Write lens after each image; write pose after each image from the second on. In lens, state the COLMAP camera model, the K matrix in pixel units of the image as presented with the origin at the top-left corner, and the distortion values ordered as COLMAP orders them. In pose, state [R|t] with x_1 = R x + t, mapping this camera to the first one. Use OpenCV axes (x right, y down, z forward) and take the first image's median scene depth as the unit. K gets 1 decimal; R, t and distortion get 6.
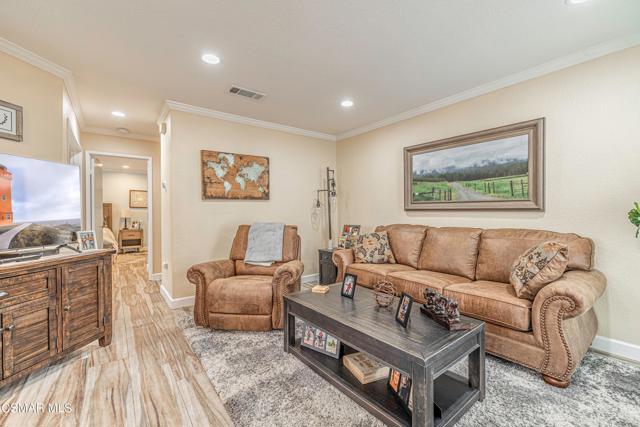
lens RADIAL K [[267.4, 0, 308.9], [0, 267.4, 212.6], [0, 0, 1]] dist [0.000977, 0.000181]
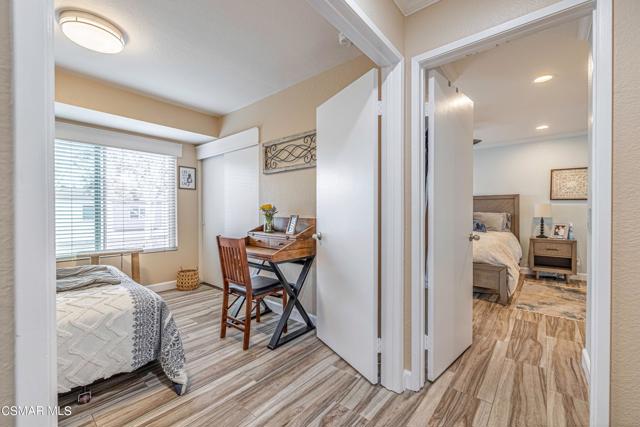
lens RADIAL K [[267.4, 0, 325.4], [0, 267.4, 214.3], [0, 0, 1]] dist [0.000977, 0.000181]
pose [[0.250540, 0.014287, -0.968001, -0.236949], [0.000074, 0.999891, 0.014777, 0.003175], [0.968106, -0.003774, 0.250512, 0.393547]]
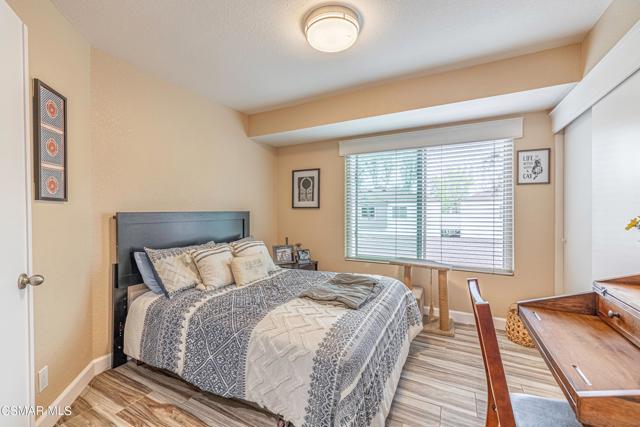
lens RADIAL K [[267.4, 0, 318.9], [0, 267.4, 214.1], [0, 0, 1]] dist [0.000977, 0.000181]
pose [[-0.899558, 0.005204, -0.436770, -0.393216], [0.000414, 0.999939, 0.011062, -0.003451], [0.436801, 0.009771, -0.899505, 0.439029]]
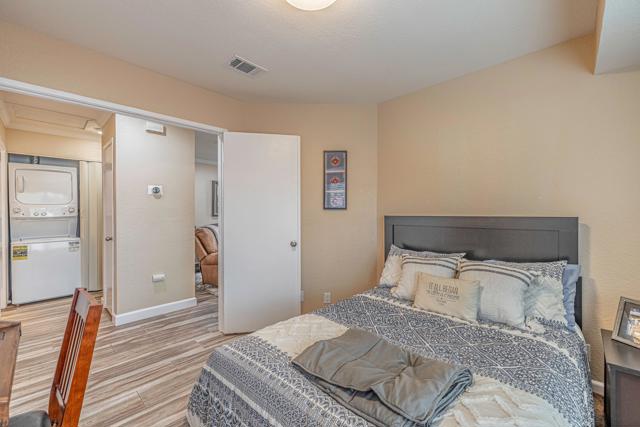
lens RADIAL K [[267.4, 0, 319.5], [0, 267.4, 215.5], [0, 0, 1]] dist [0.000977, 0.000181]
pose [[-0.165689, 0.005256, 0.986164, -0.610156], [0.002304, 0.999985, -0.004943, -0.001810], [-0.986175, 0.001453, -0.165699, 0.294663]]
